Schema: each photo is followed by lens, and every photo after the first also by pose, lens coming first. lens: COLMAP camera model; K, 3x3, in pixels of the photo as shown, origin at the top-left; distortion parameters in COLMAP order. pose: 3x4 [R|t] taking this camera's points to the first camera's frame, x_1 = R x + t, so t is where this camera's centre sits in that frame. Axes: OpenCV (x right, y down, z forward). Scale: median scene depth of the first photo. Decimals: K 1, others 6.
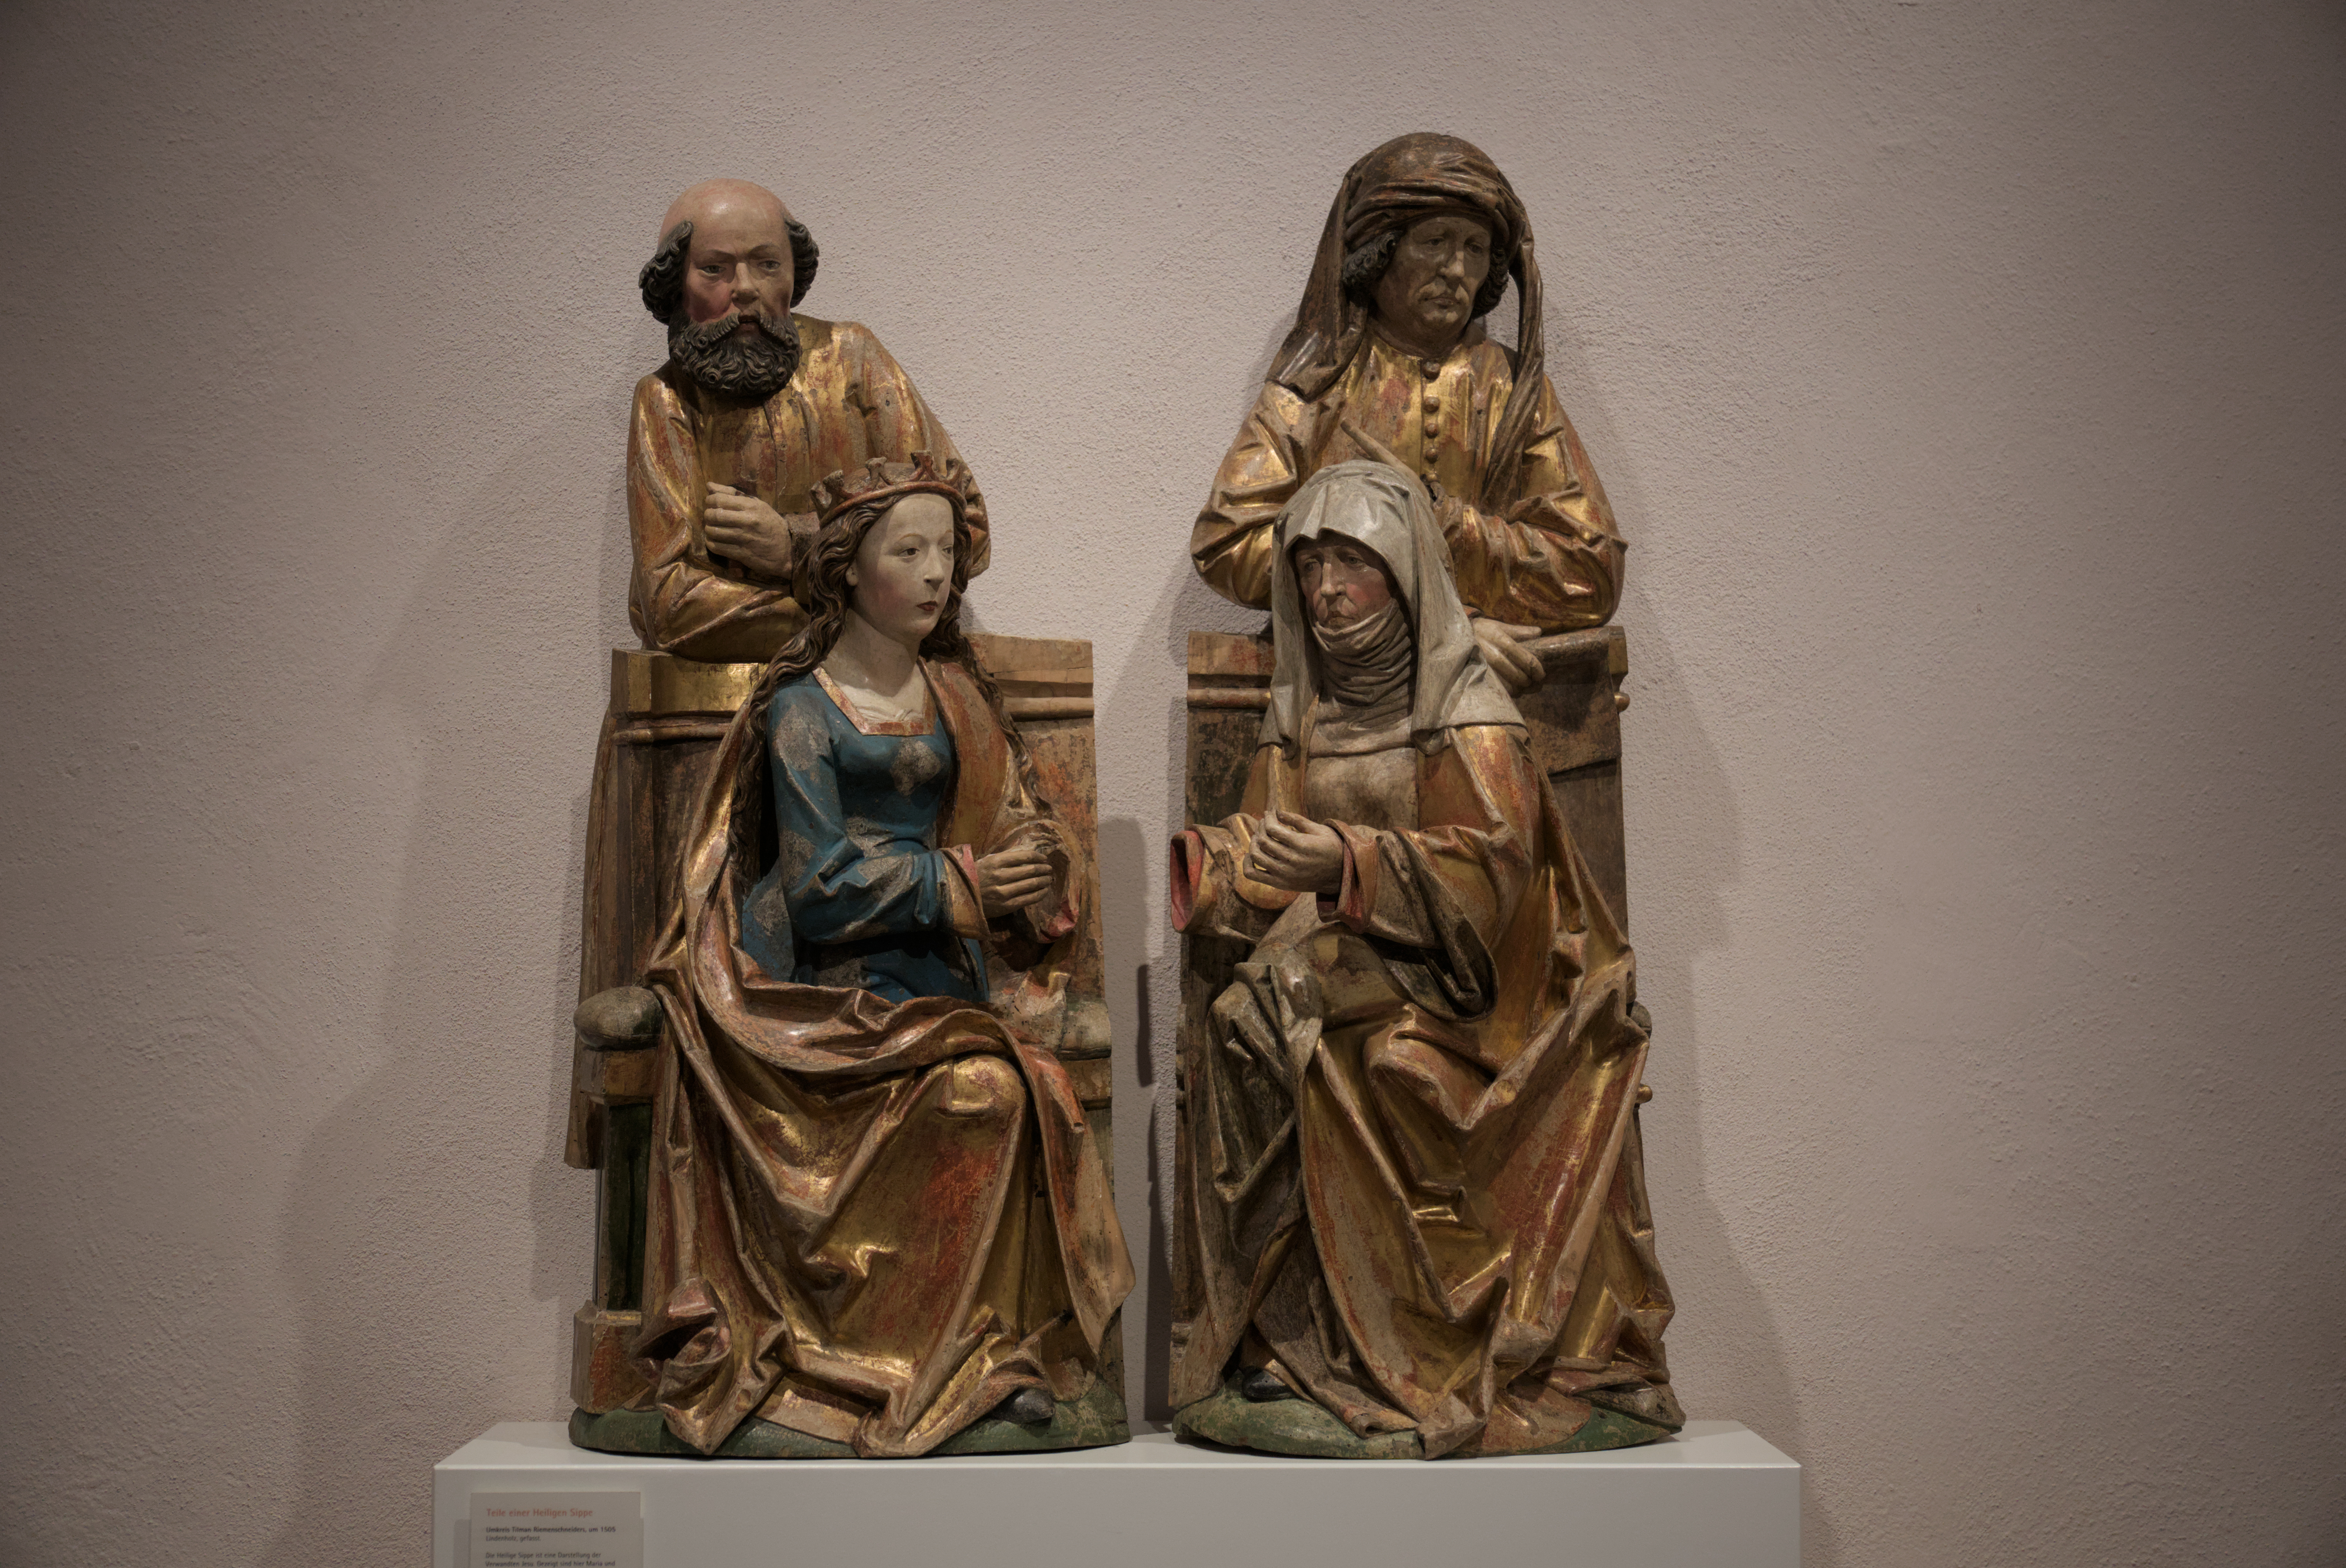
lens RADIAL K [[4058.8, 0, 1172.8], [0, 4058.8, 785.6], [0, 0, 1]] dist [0.010734, 0.000000]
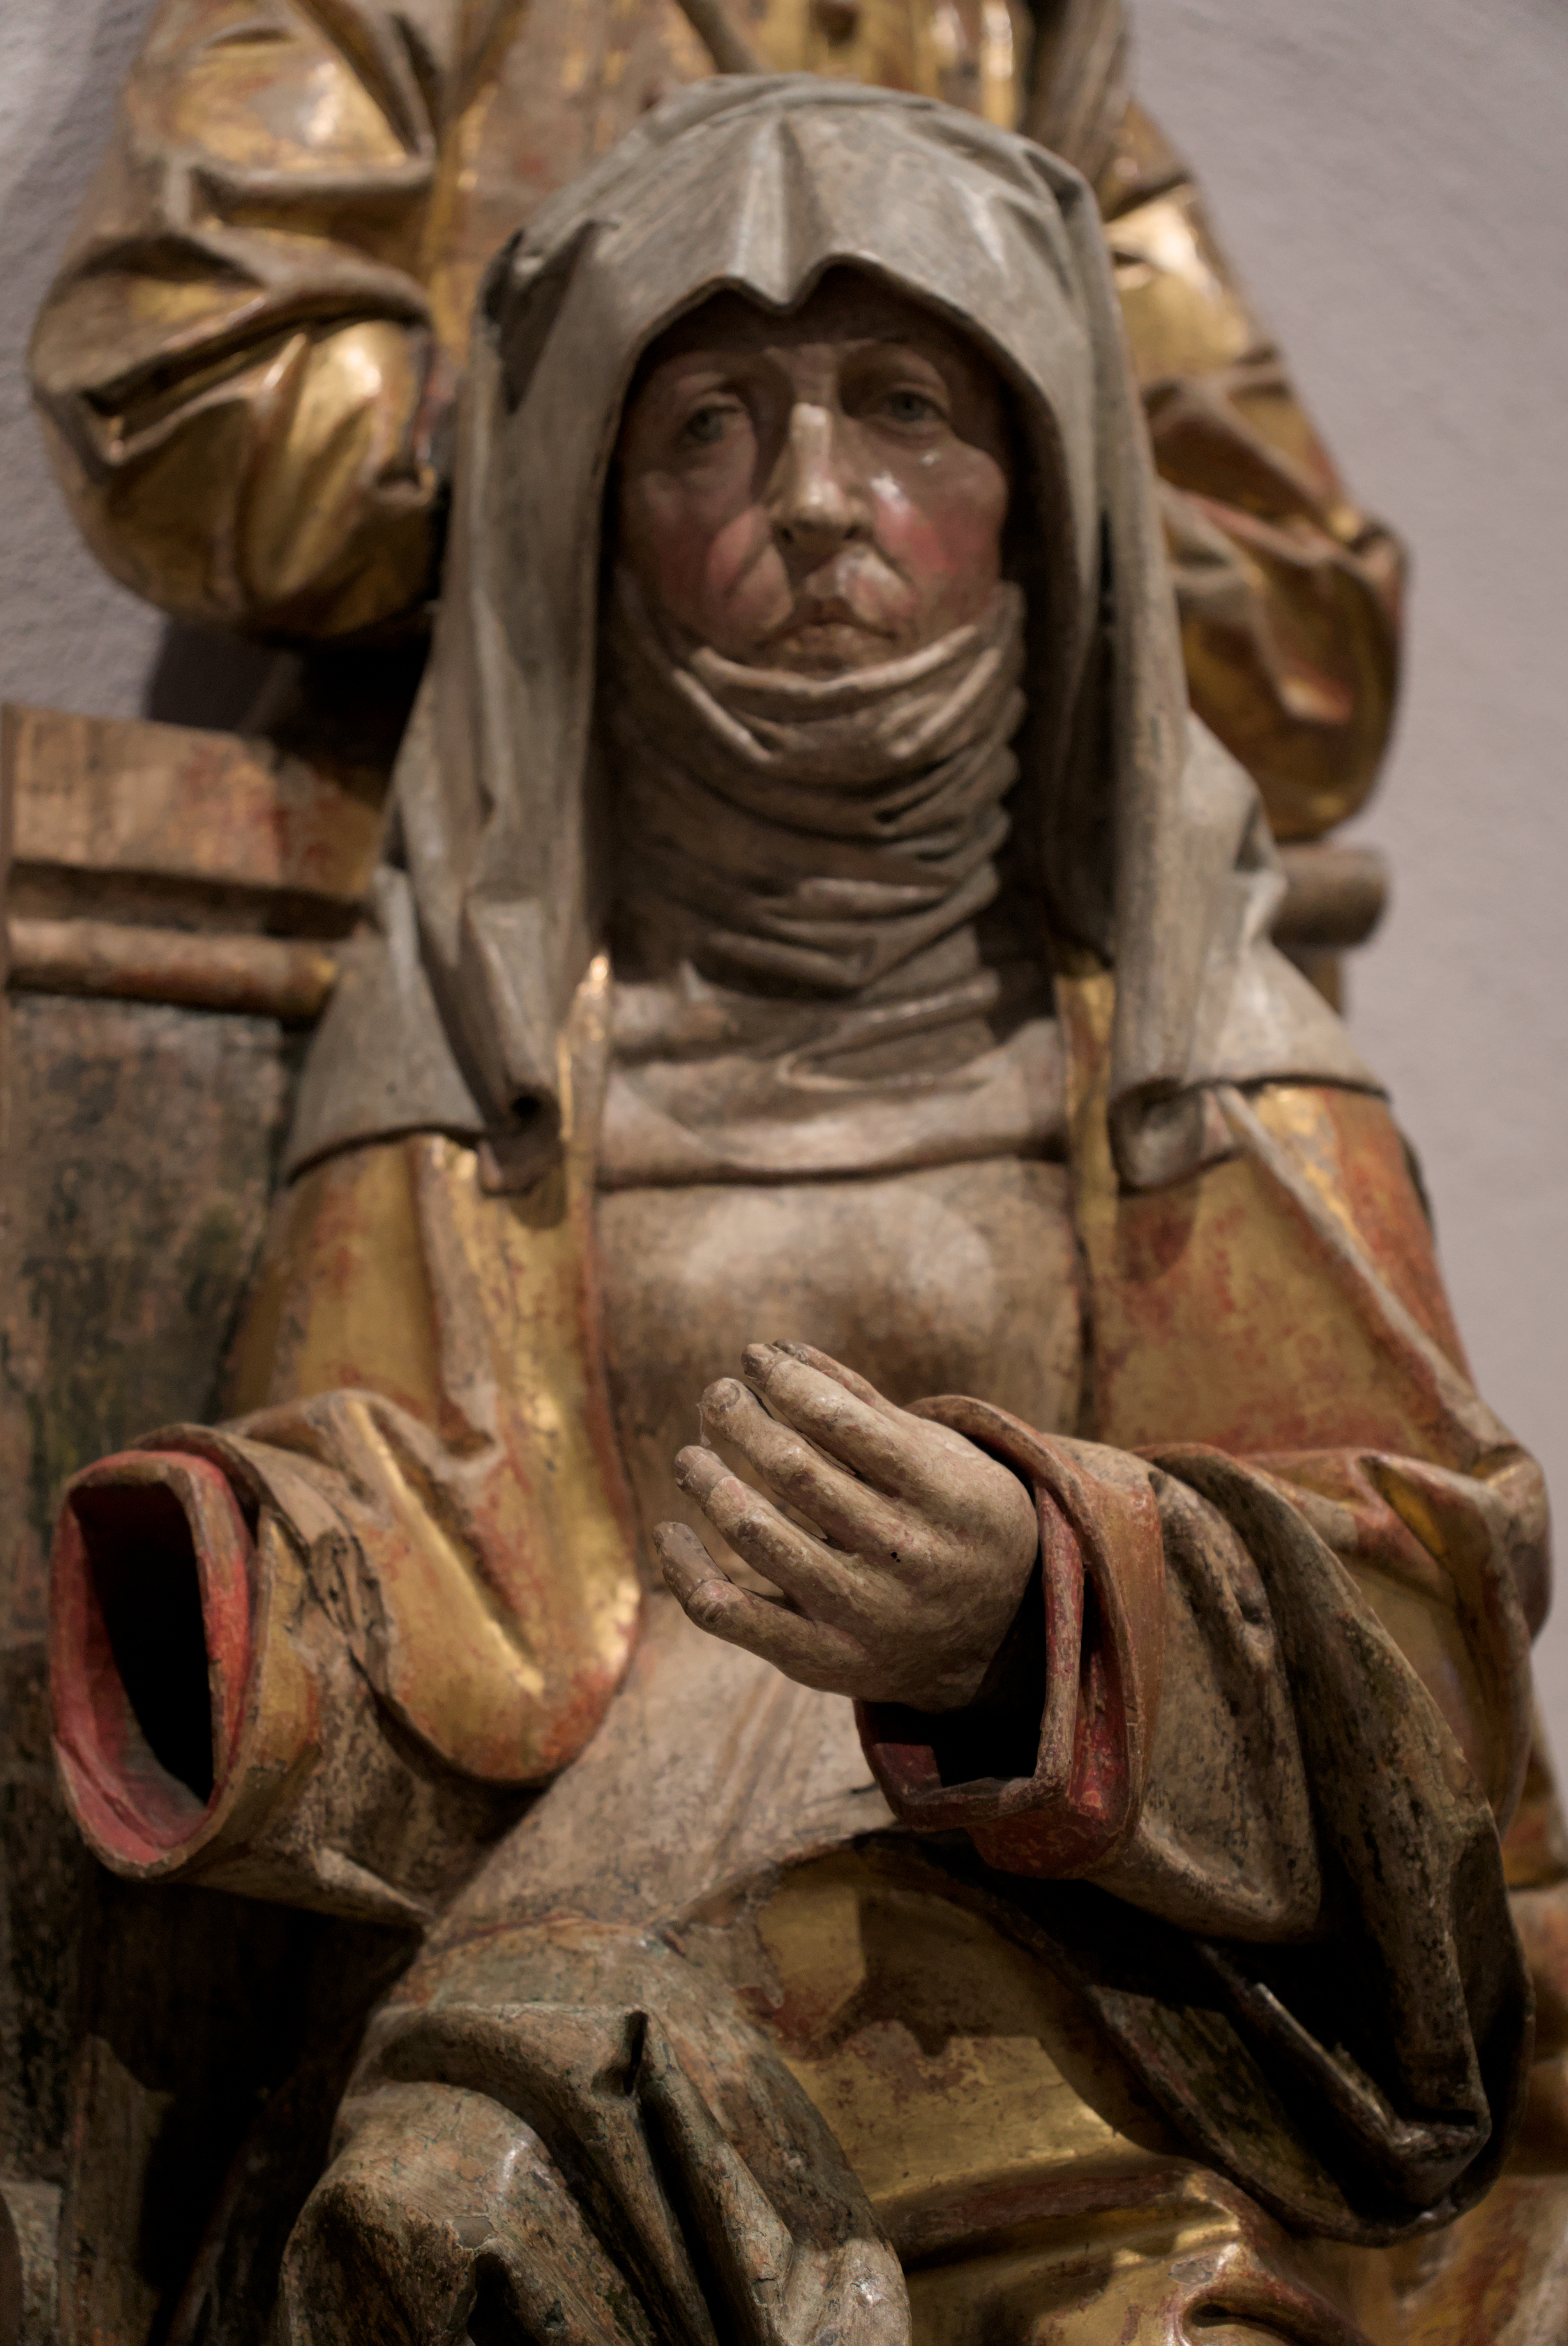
lens RADIAL K [[5382.9, 0, 784.6], [0, 5382.9, 1175.2], [0, 0, 1]] dist [0.126289, 0.000000]
pose [[0.863638, 0.072845, 0.498821, -0.126548], [-0.019779, 0.993639, -0.110862, 0.029912], [-0.503724, 0.085879, 0.859585, 0.709687]]
